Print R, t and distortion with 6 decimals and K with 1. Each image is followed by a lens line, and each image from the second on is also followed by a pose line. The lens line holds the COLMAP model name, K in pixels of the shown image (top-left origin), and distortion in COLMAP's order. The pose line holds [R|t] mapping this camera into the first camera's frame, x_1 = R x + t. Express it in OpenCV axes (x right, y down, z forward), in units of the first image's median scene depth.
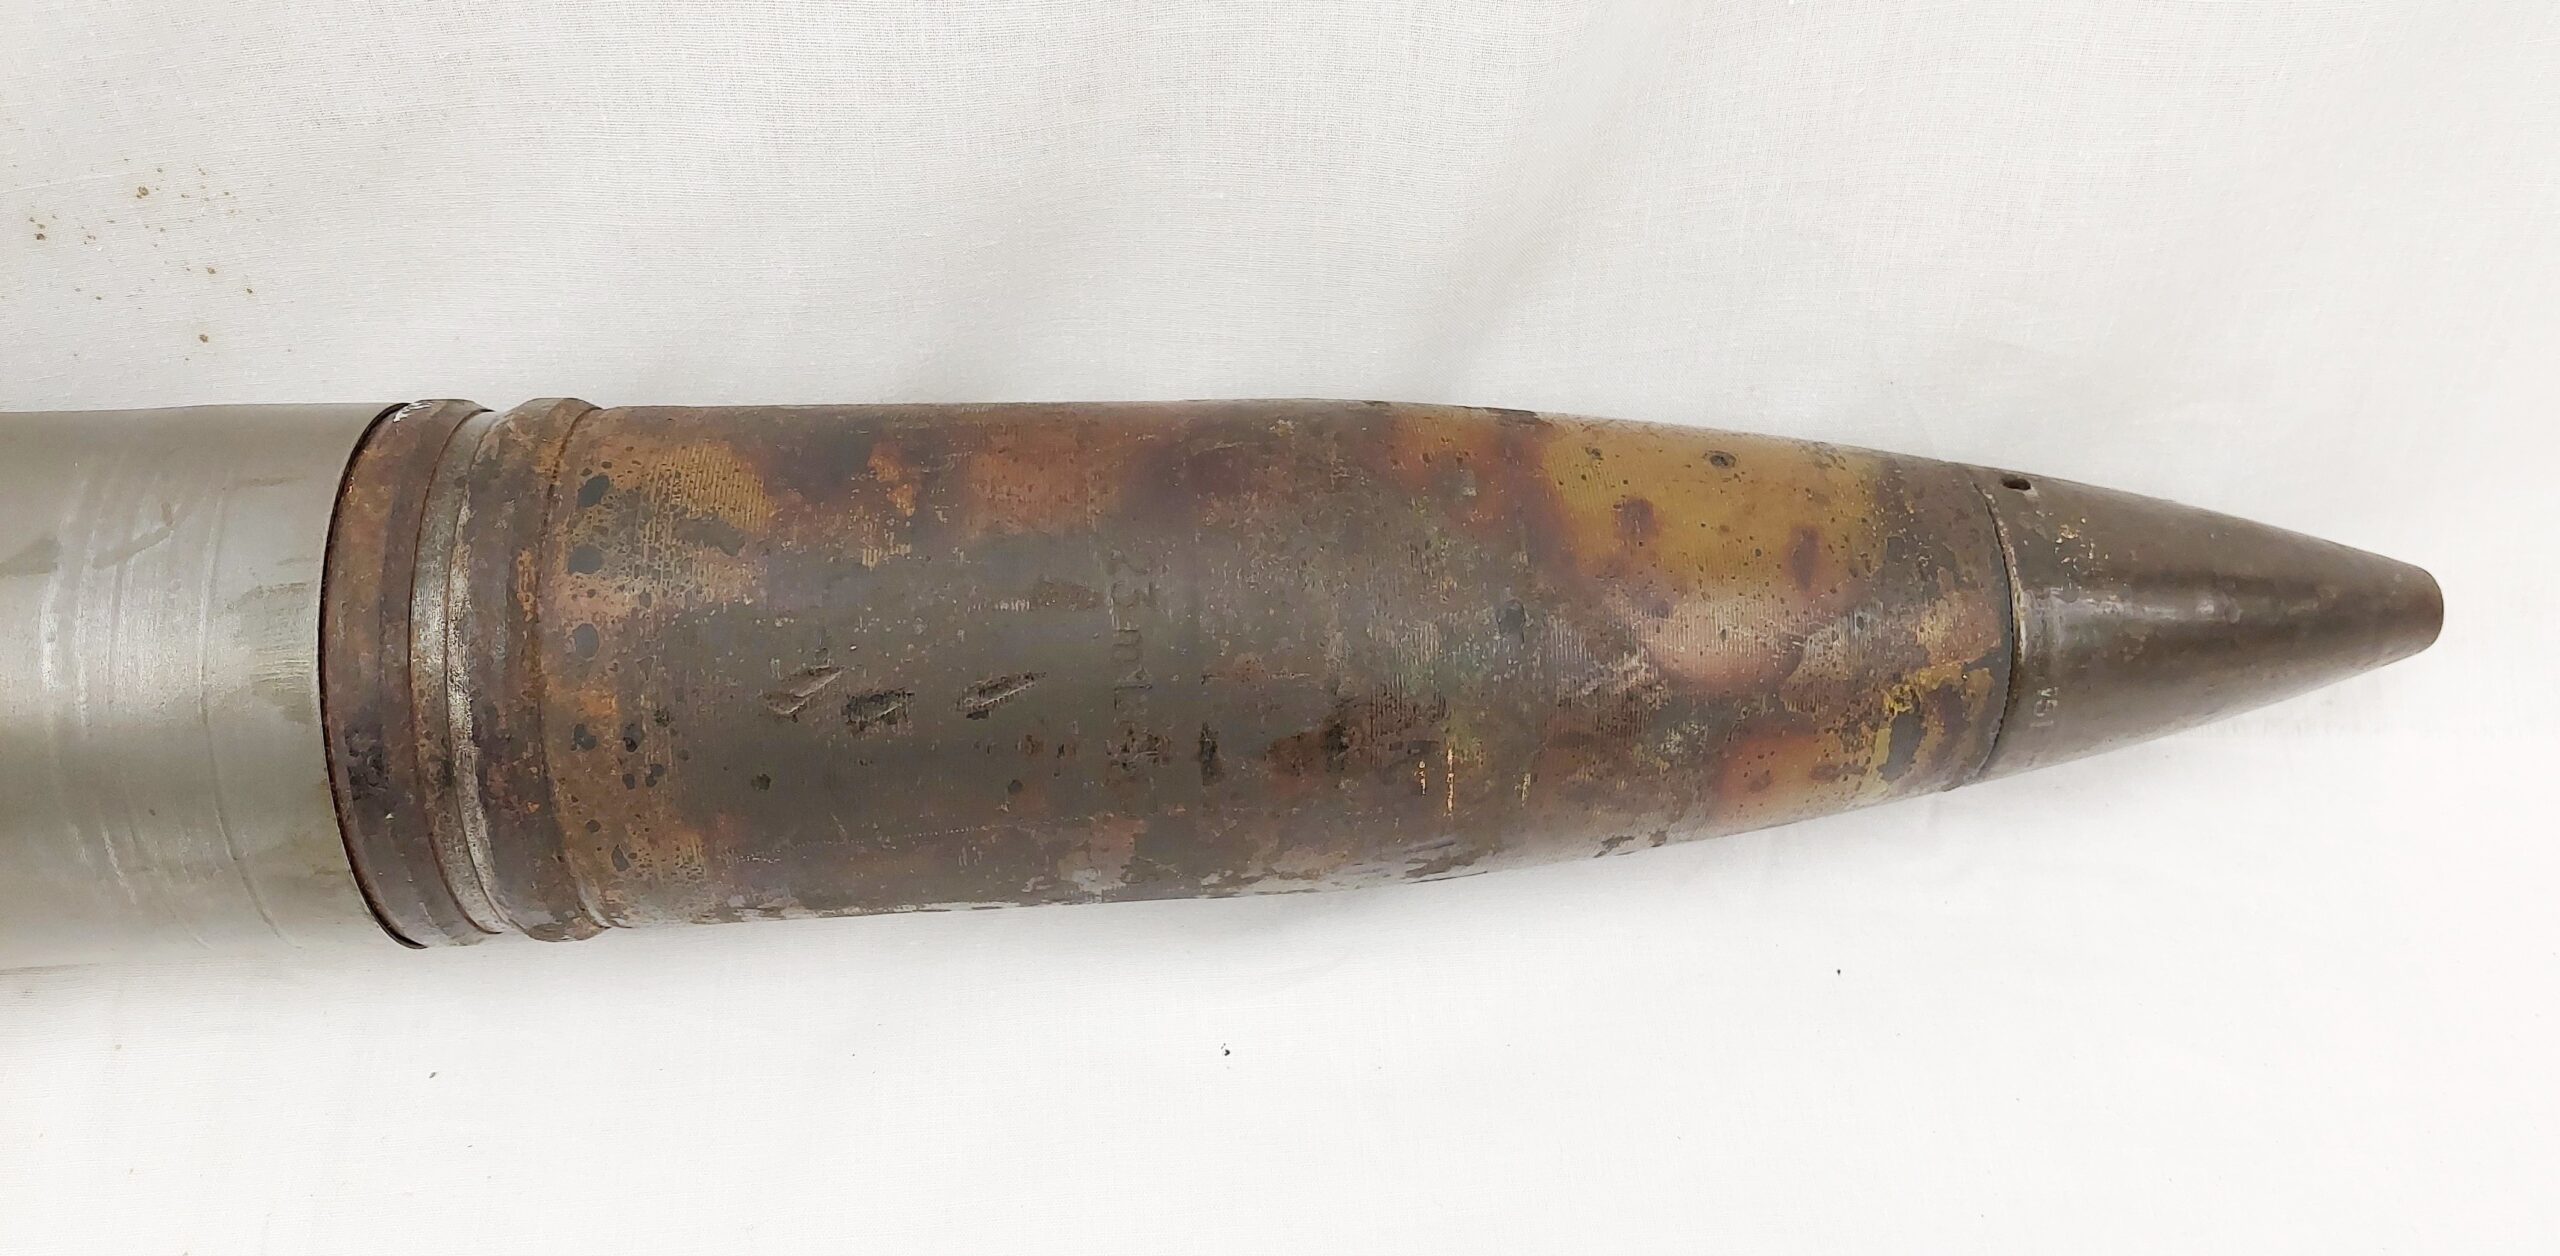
lens RADIAL K [[2240.6, 0, 1276.6], [0, 2240.6, 628.2], [0, 0, 1]] dist [0.057824, -0.005975]
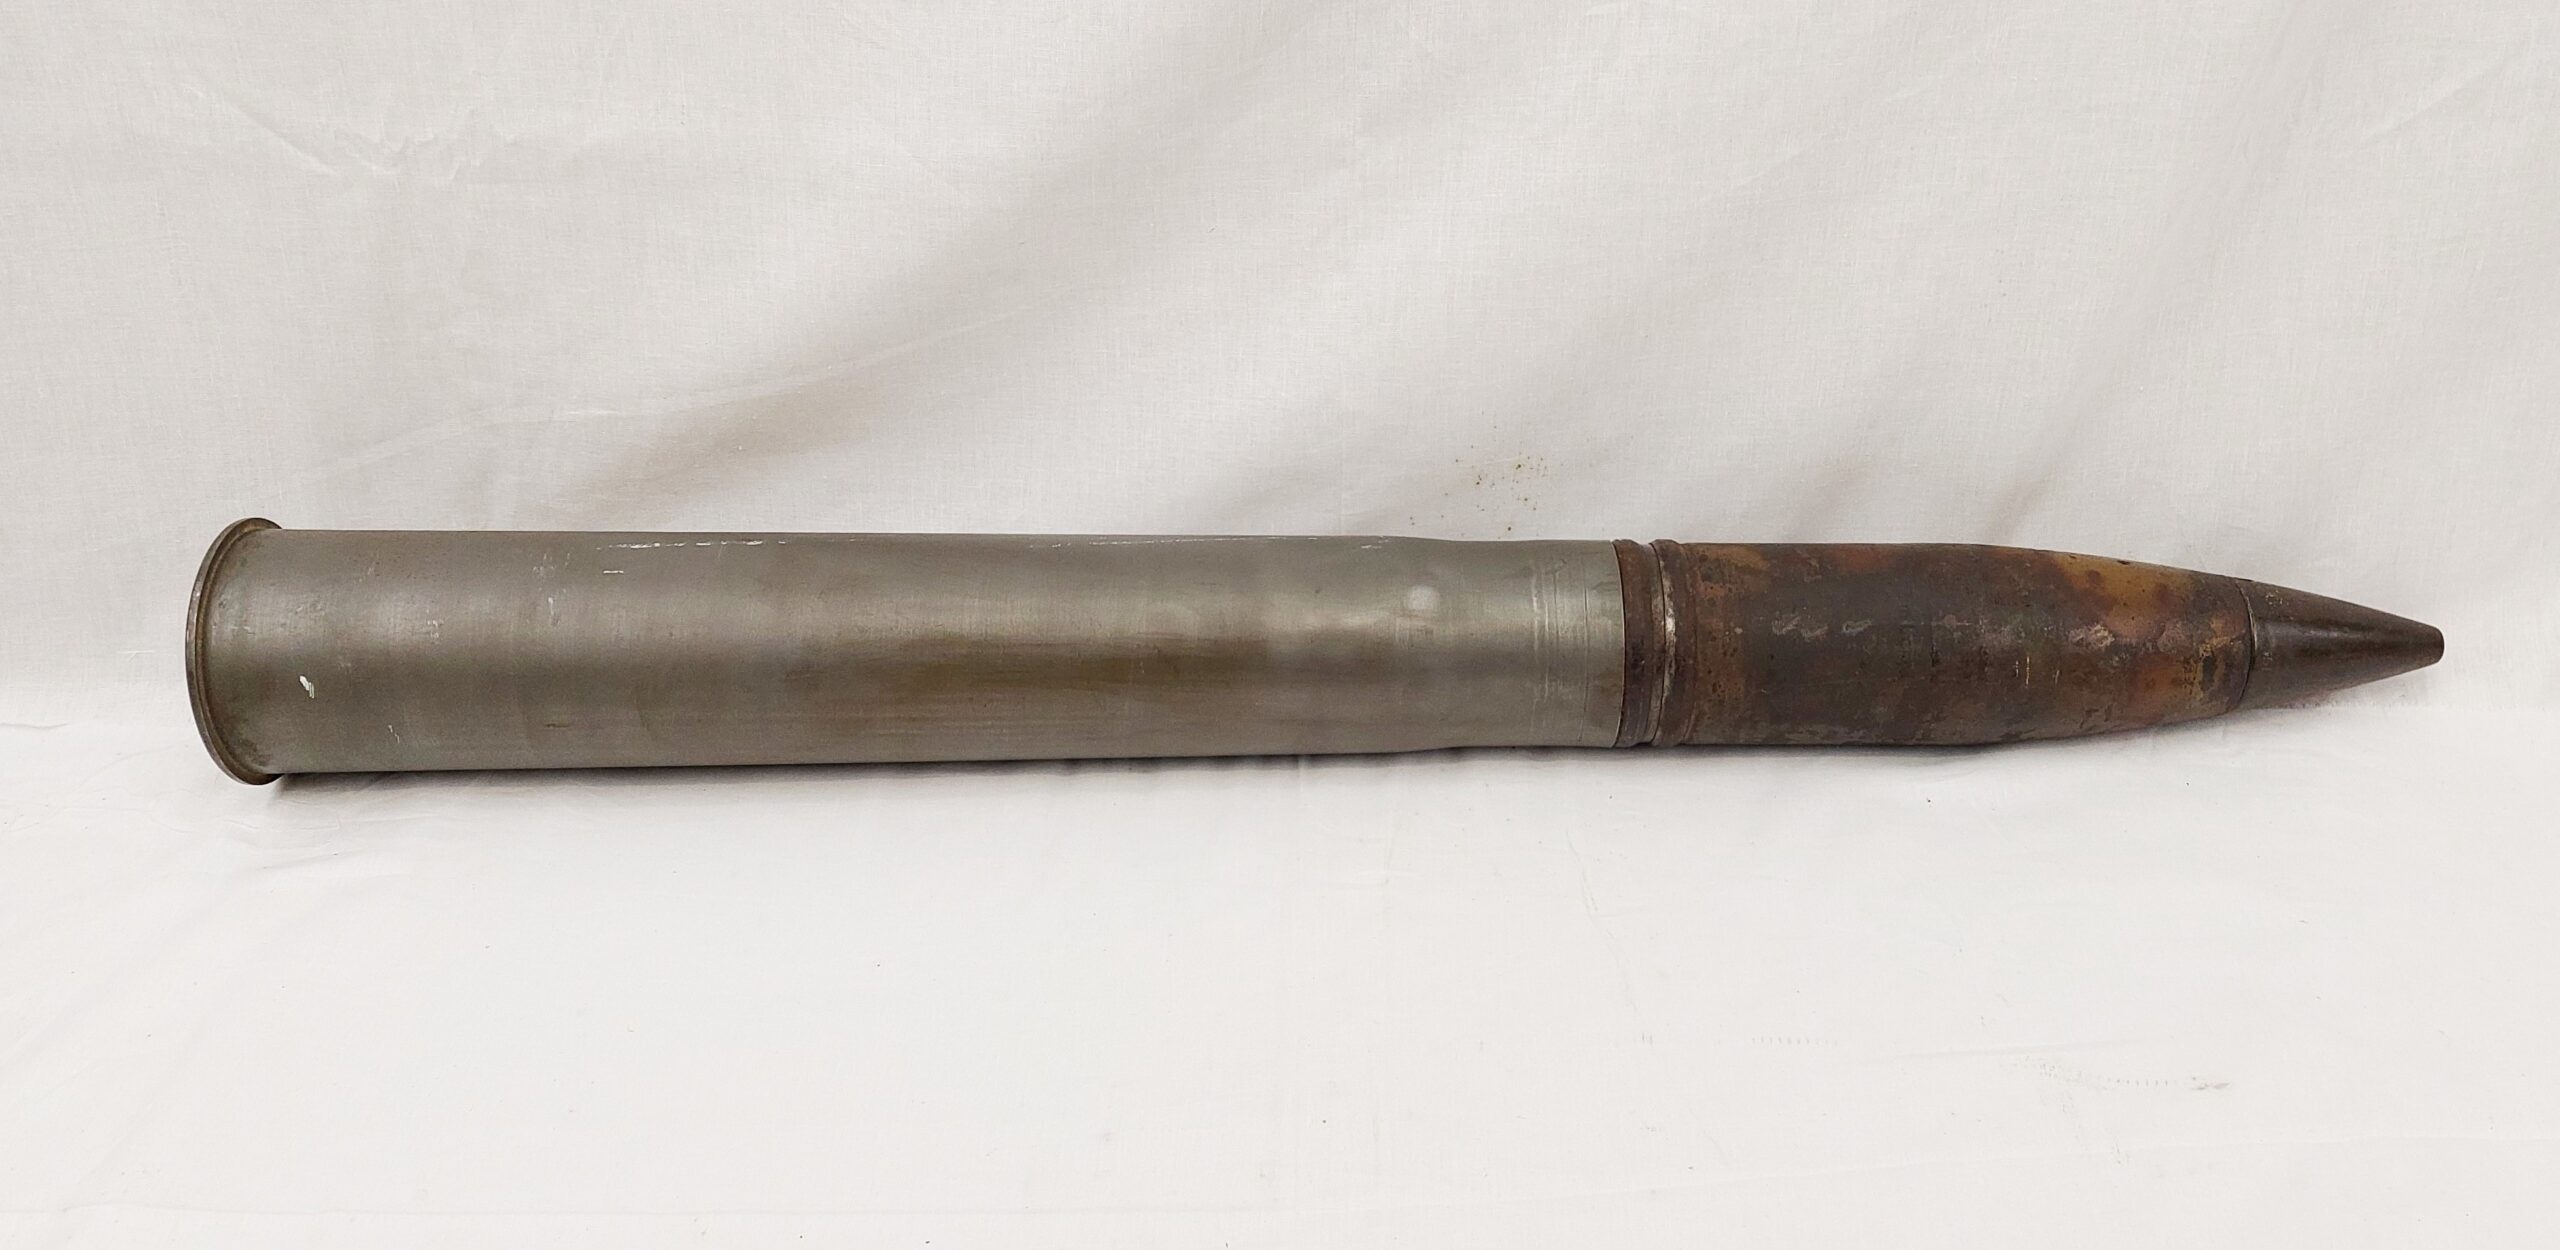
lens RADIAL K [[2240.6, 0, 1277.3], [0, 2240.6, 626.5], [0, 0, 1]] dist [0.057824, -0.005975]
pose [[0.994734, -0.000638, -0.102485, -0.496515], [-0.027016, 0.962981, -0.268212, 0.710195], [0.098862, 0.269569, 0.957893, -1.532330]]
